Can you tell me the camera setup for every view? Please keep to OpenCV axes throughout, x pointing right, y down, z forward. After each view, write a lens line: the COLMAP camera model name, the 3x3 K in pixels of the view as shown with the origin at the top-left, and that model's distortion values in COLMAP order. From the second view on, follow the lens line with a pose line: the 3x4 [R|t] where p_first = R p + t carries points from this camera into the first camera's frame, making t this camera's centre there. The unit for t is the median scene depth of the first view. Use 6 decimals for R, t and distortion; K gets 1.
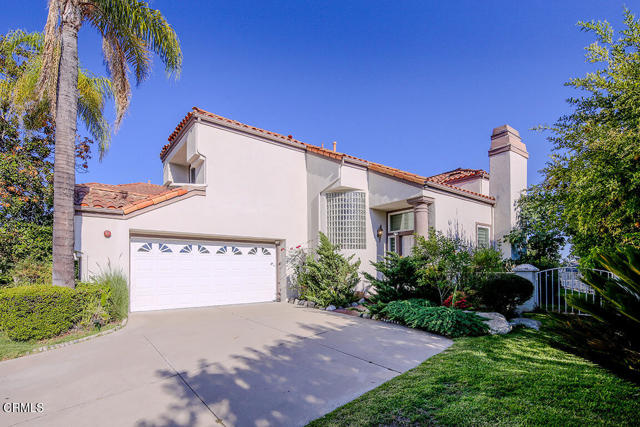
lens RADIAL K [[337.2, 0, 320.8], [0, 337.2, 244.3], [0, 0, 1]] dist [-0.002214, -0.000434]
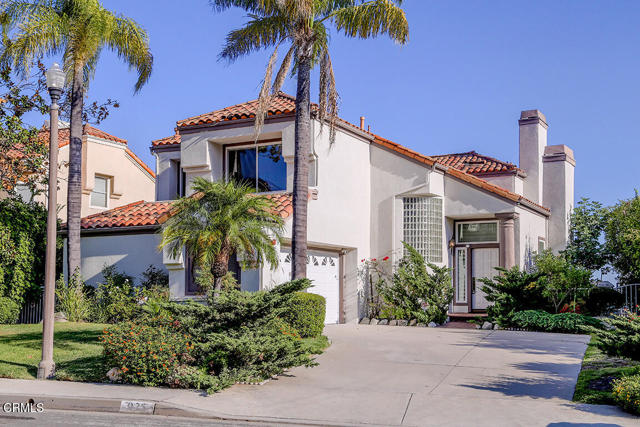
lens RADIAL K [[855.5, 0, 319.9], [0, 855.5, 213.8], [0, 0, 1]] dist [0.025214, 0.012305]
pose [[0.901653, 0.044069, 0.430209, -1.120678], [-0.038467, 0.999024, -0.021716, -0.050789], [-0.430746, 0.003031, 0.902468, -0.903575]]
